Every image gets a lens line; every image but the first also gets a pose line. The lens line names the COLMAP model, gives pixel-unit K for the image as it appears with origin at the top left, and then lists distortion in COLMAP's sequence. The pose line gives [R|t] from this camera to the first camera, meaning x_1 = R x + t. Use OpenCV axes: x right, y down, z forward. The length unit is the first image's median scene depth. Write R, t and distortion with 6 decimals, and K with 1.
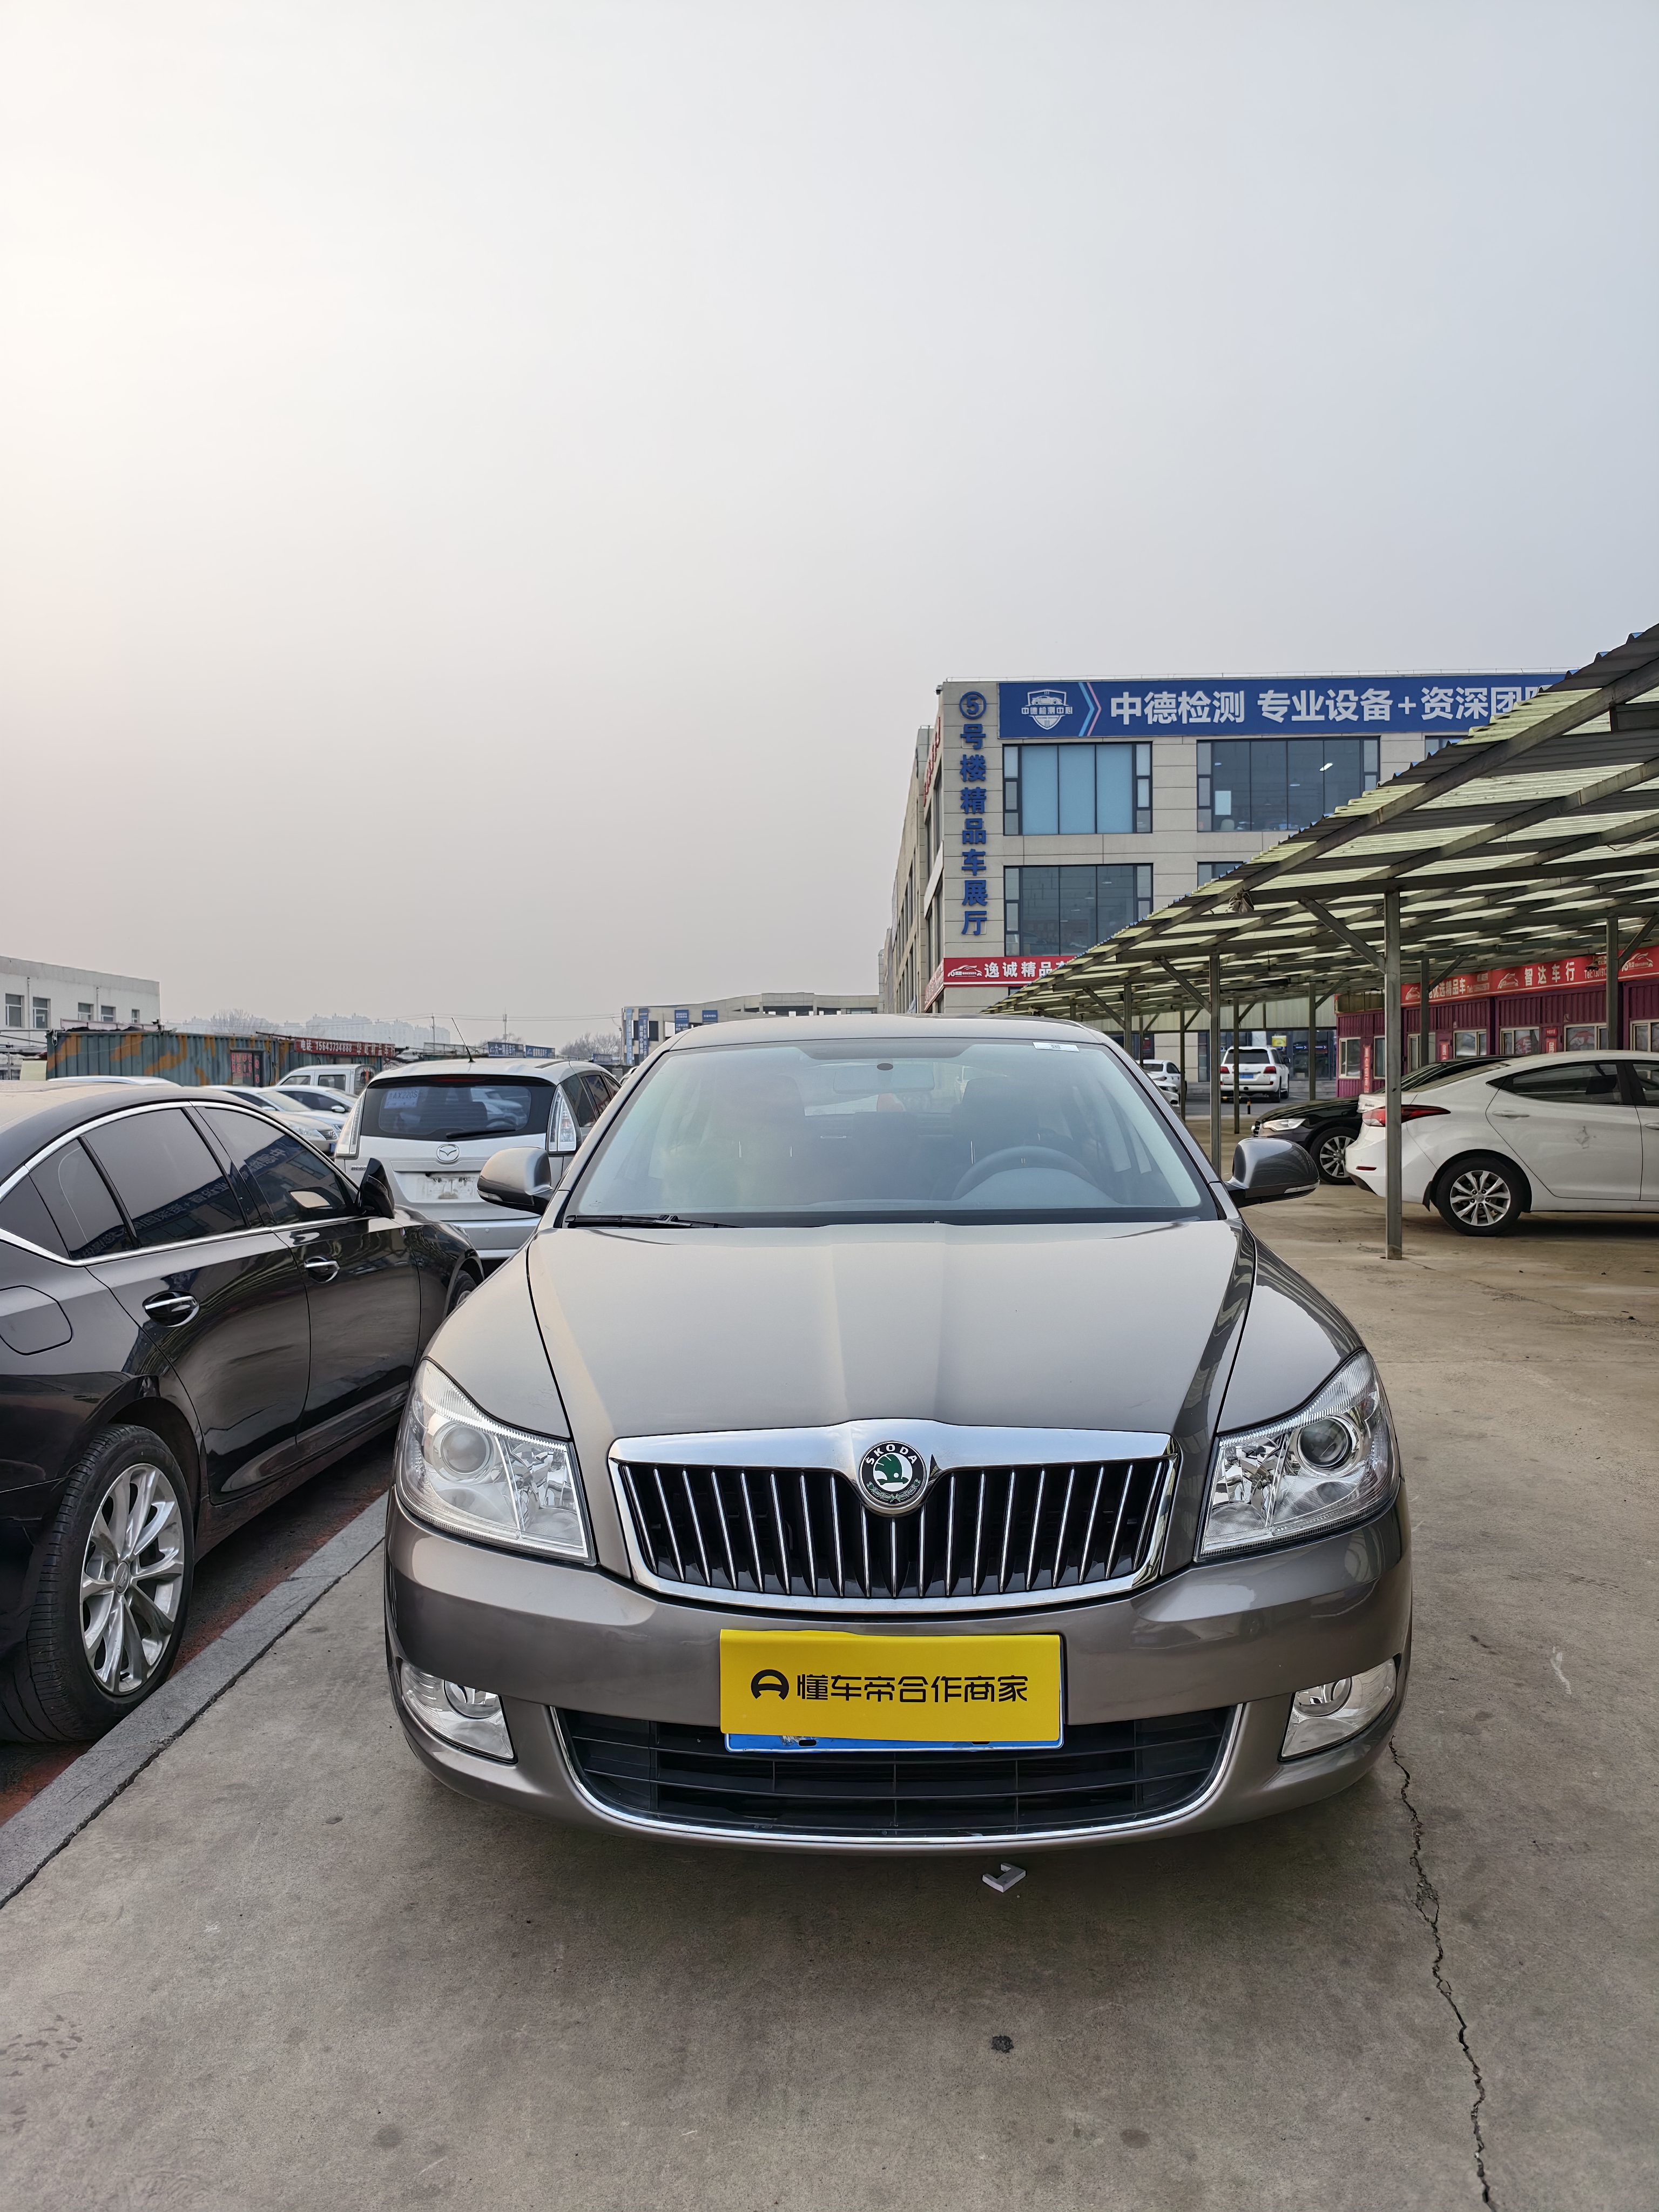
lens RADIAL K [[1500.7, 0, 833.6], [0, 1500.7, 1116.7], [0, 0, 1]] dist [0.007015, -0.002297]
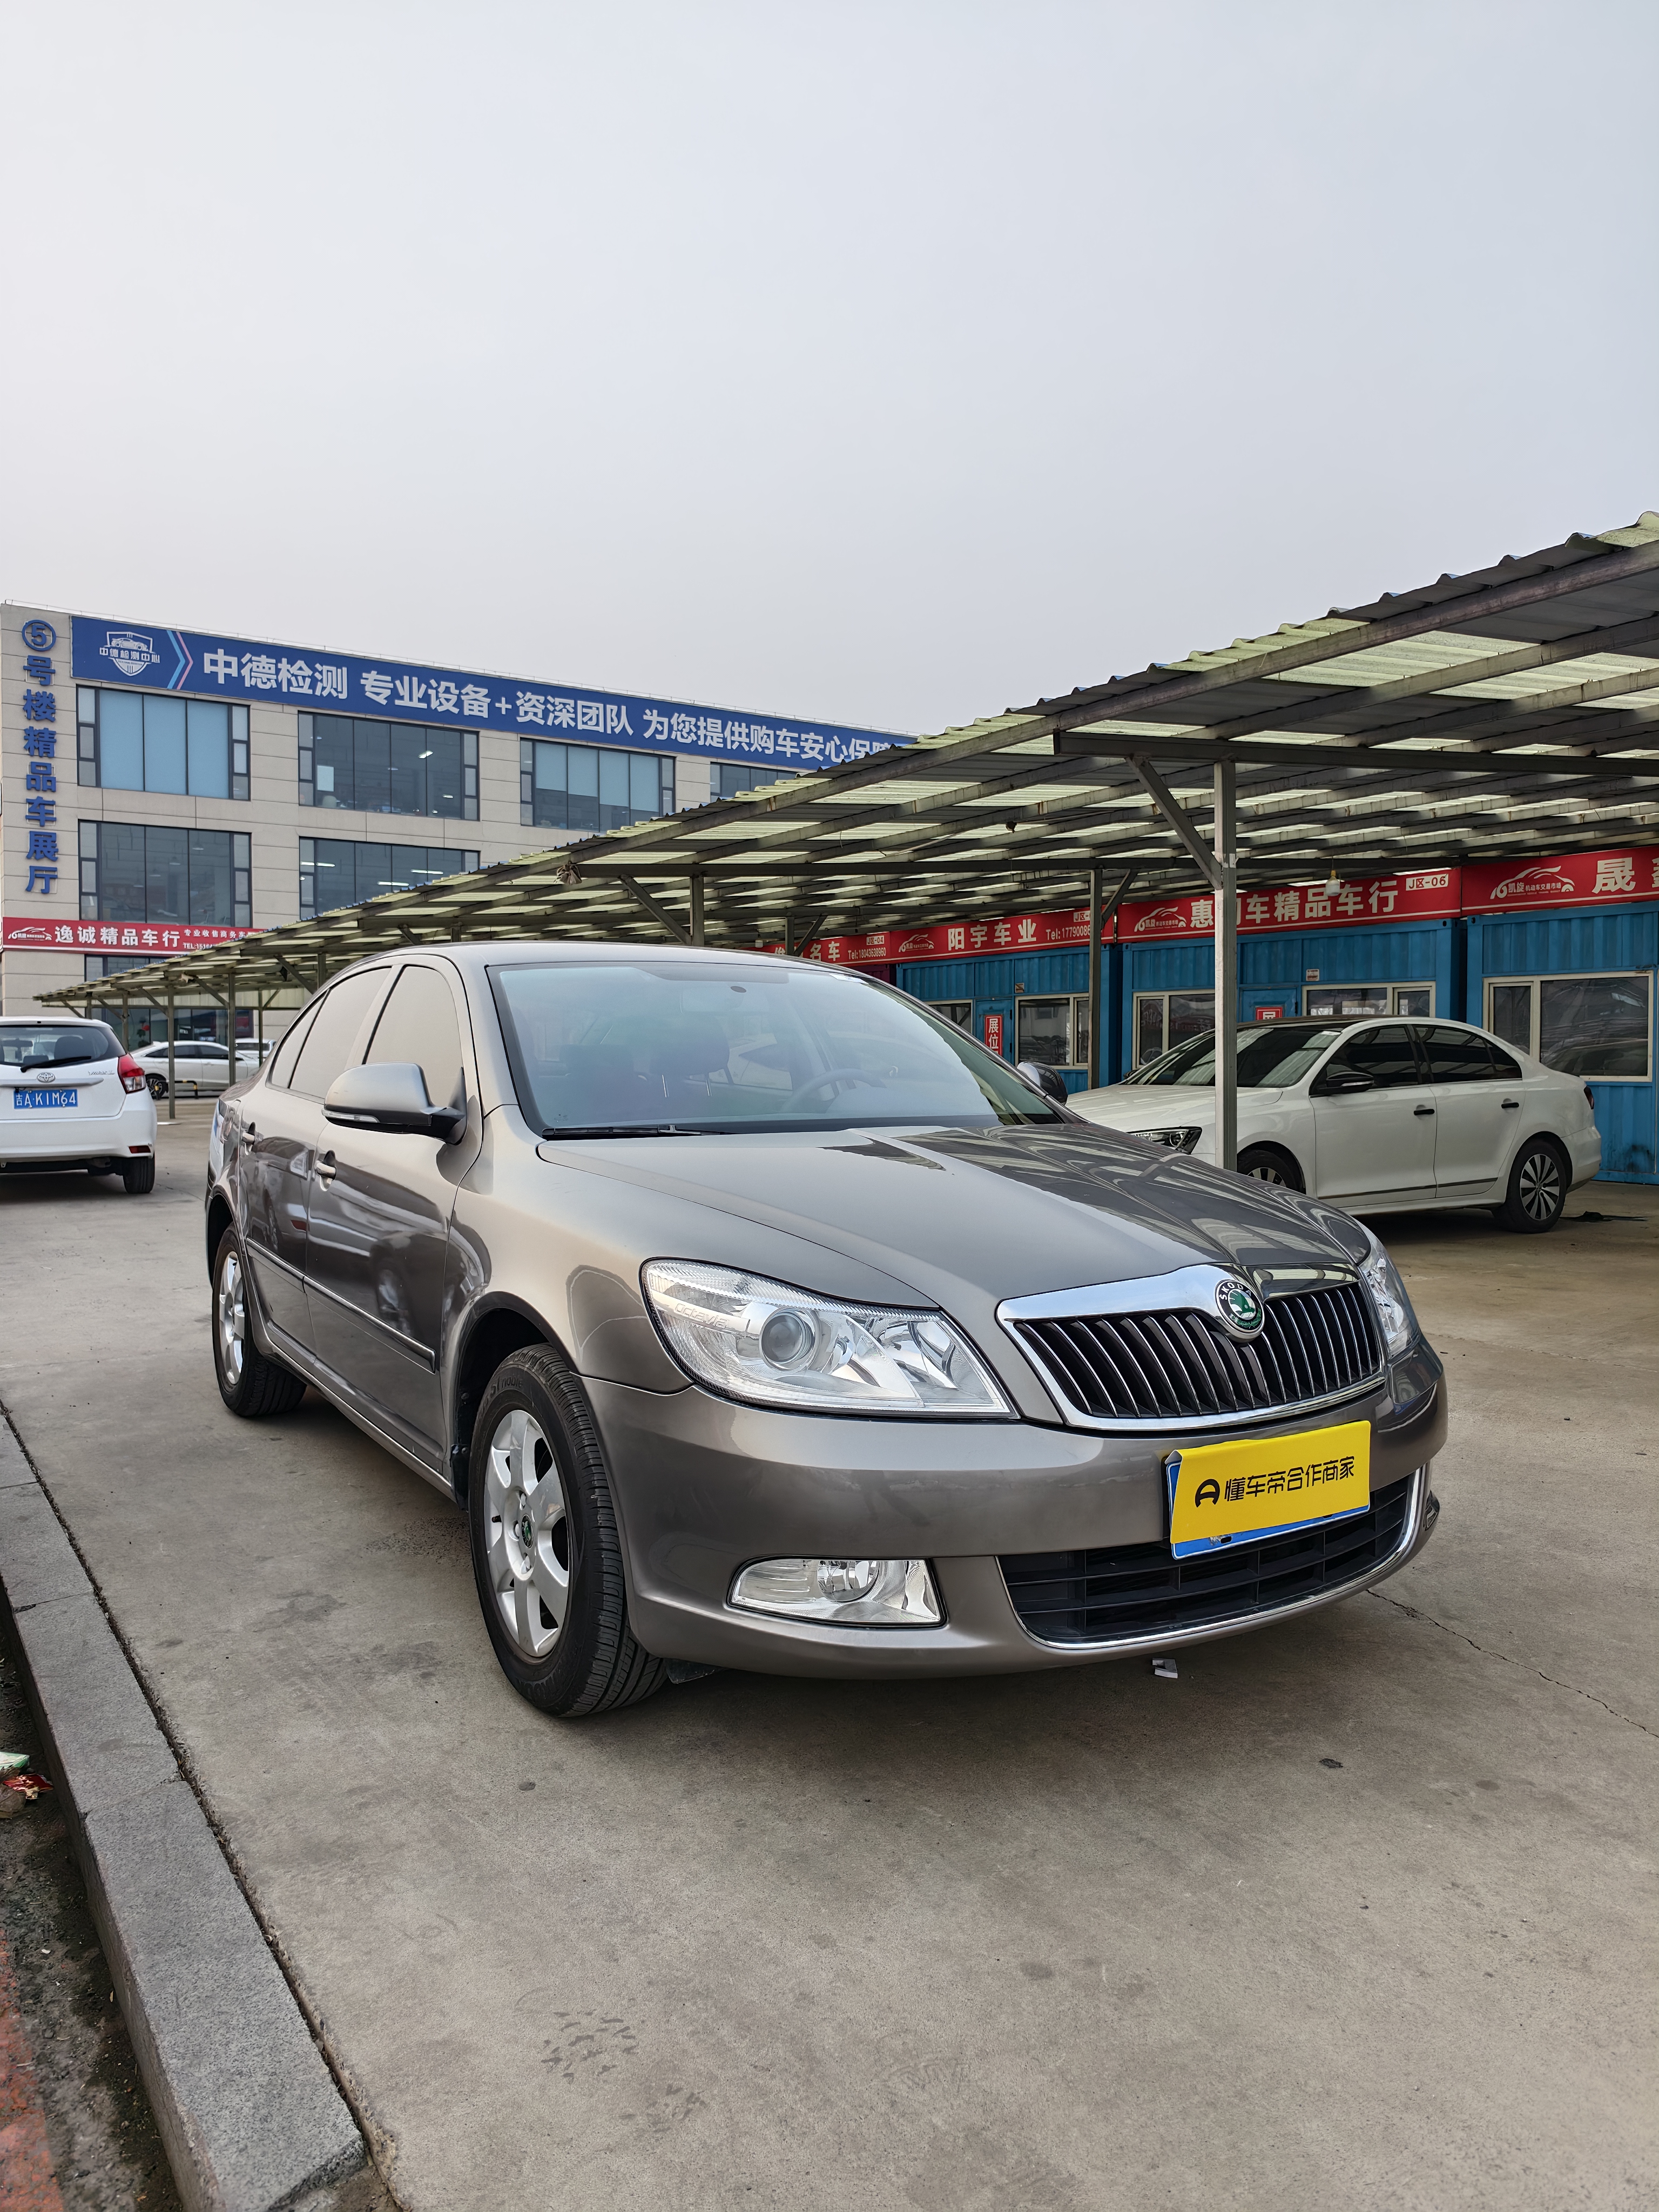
lens RADIAL K [[1502.6, 0, 832.0], [0, 1502.6, 1081.8], [0, 0, 1]] dist [0.001983, 0.001796]
pose [[0.837146, 0.005122, 0.546956, -0.859156], [0.000809, 0.999943, -0.010601, 0.074491], [-0.546979, 0.009317, 0.837095, 0.189710]]
